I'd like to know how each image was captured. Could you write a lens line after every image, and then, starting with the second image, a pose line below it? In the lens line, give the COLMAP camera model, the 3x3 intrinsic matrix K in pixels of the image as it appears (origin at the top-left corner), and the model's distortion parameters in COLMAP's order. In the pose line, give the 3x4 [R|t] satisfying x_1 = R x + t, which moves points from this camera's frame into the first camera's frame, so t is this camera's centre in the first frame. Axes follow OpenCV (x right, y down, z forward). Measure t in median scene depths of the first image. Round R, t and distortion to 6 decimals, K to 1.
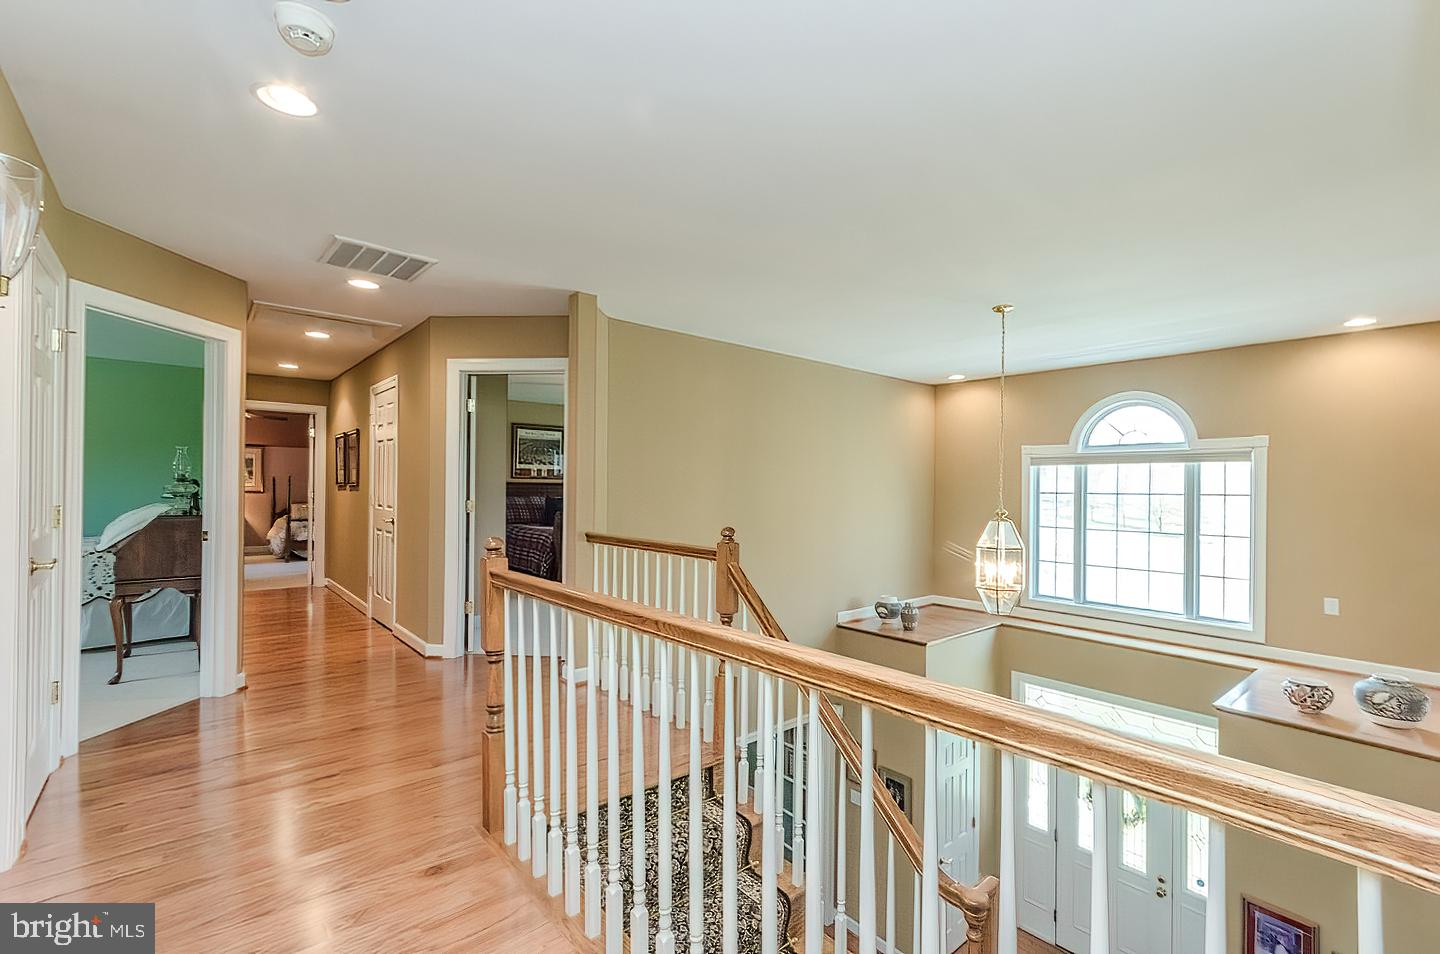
lens RADIAL K [[629.6, 0, 725.8], [0, 629.6, 491.6], [0, 0, 1]] dist [-0.000992, 0.000044]
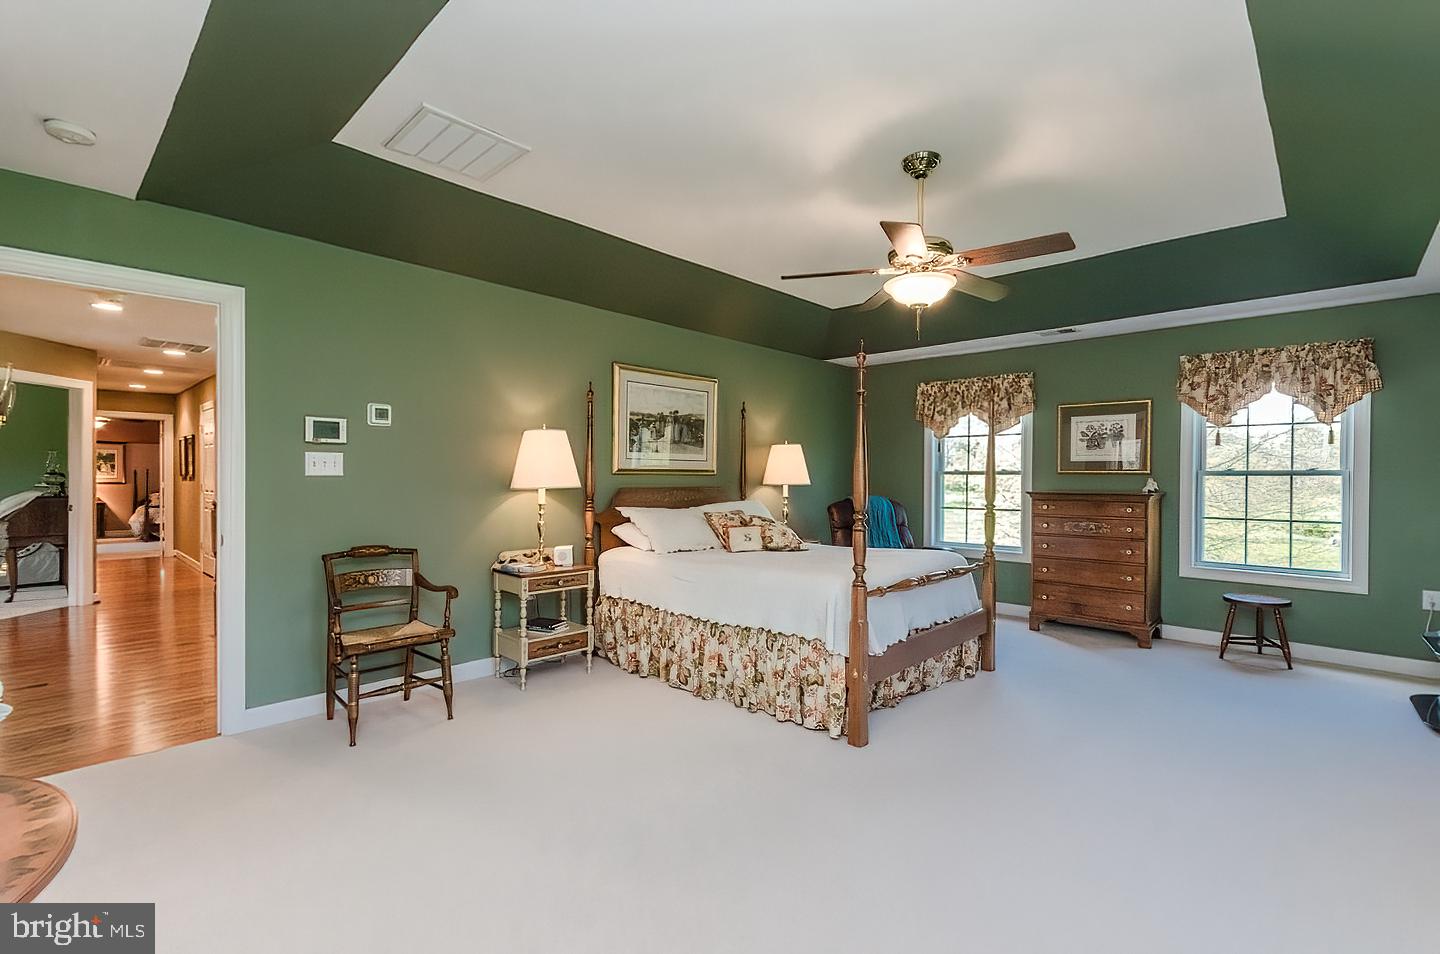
lens RADIAL K [[646.9, 0, 719.6], [0, 646.9, 491.0], [0, 0, 1]] dist [0.000848, 0.000730]
pose [[0.995317, -0.005690, 0.096500, 0.476037], [0.004496, 0.999911, 0.012585, 0.009204], [-0.096562, -0.012092, 0.995253, -0.579268]]
